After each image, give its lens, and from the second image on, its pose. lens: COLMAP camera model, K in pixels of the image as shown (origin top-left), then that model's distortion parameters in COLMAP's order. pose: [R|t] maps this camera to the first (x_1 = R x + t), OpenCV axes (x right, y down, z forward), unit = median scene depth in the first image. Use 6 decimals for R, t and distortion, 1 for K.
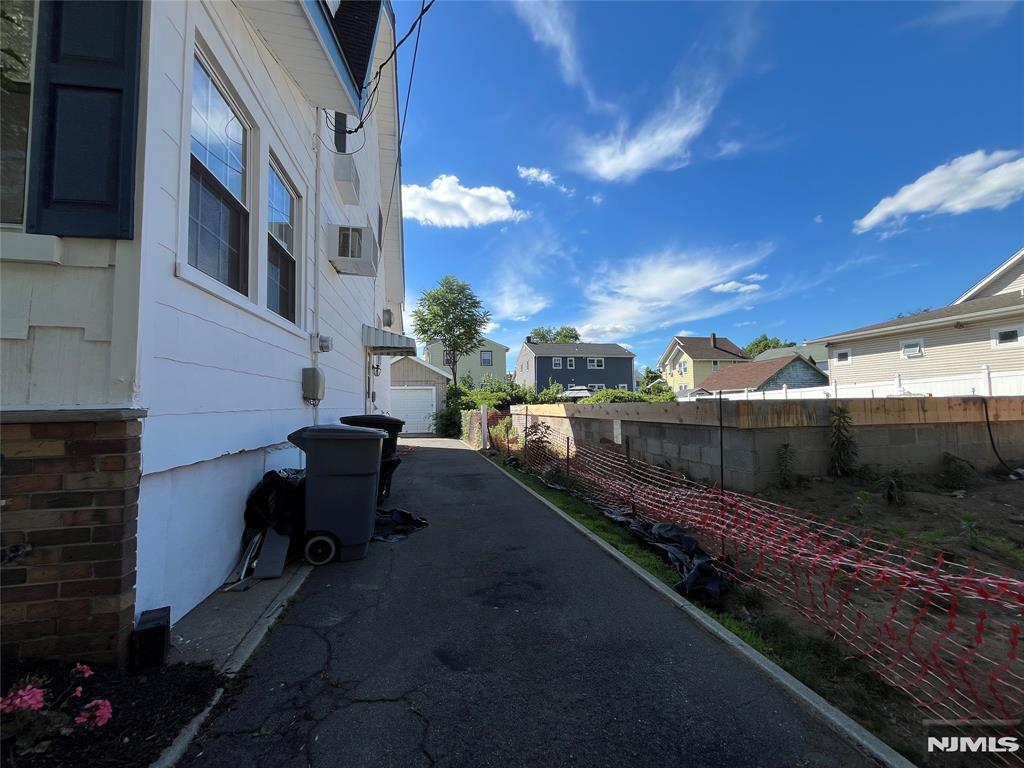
lens RADIAL K [[409.0, 0, 511.2], [0, 409.0, 381.4], [0, 0, 1]] dist [-0.004271, -0.000257]
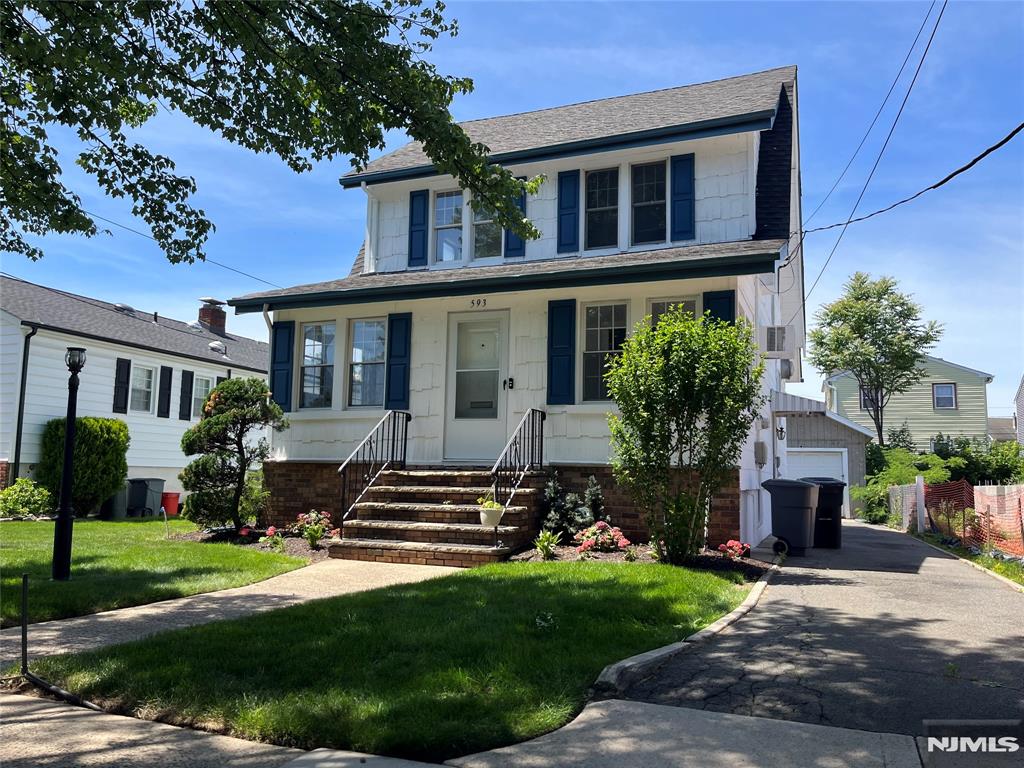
lens RADIAL K [[779.4, 0, 514.0], [0, 779.4, 387.5], [0, 0, 1]] dist [0.001513, -0.020492]
pose [[0.835682, -0.033651, -0.548182, 0.242028], [0.002040, 0.998304, -0.058173, -0.052831], [0.549211, 0.047496, 0.834333, -1.435796]]
